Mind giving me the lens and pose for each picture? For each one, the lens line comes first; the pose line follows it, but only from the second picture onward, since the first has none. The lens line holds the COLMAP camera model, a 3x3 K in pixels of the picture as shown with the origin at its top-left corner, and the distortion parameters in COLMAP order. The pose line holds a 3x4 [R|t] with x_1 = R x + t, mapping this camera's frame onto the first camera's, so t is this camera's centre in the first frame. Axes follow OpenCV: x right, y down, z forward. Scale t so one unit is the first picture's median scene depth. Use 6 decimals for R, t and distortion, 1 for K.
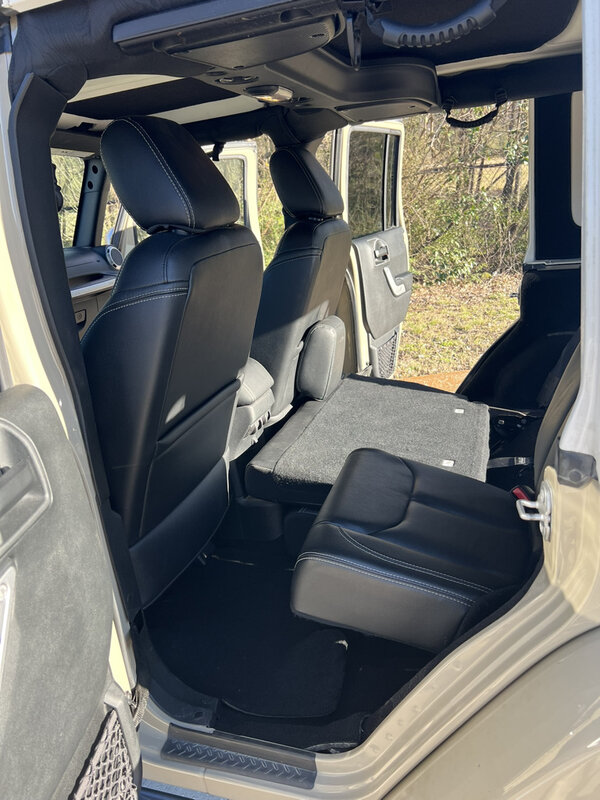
lens RADIAL K [[600.6, 0, 306.6], [0, 600.6, 395.3], [0, 0, 1]] dist [0.038878, -0.041466]
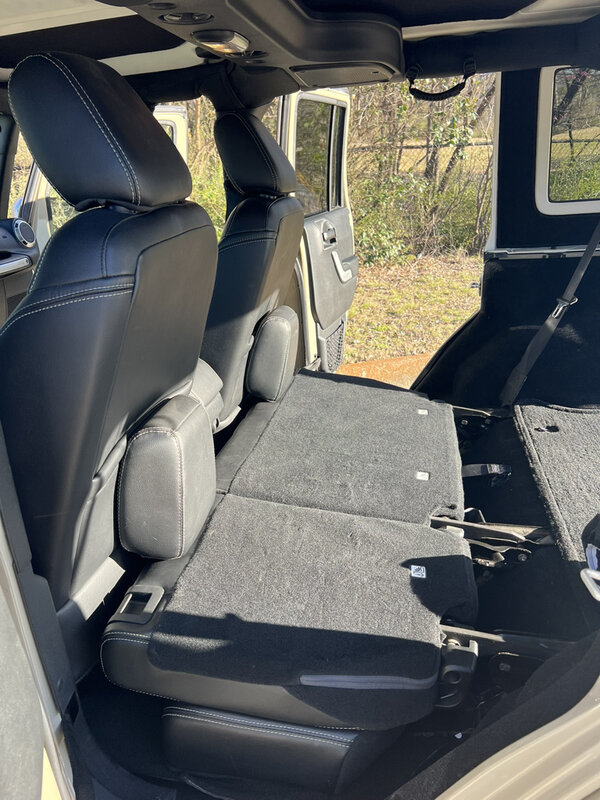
lens RADIAL K [[600.6, 0, 306.6], [0, 600.6, 395.3], [0, 0, 1]] dist [0.038878, -0.041466]
pose [[0.991592, -0.009358, 0.129062, -0.038112], [0.004817, 0.999360, 0.035450, -0.029842], [-0.129311, -0.034531, 0.991003, 0.098683]]
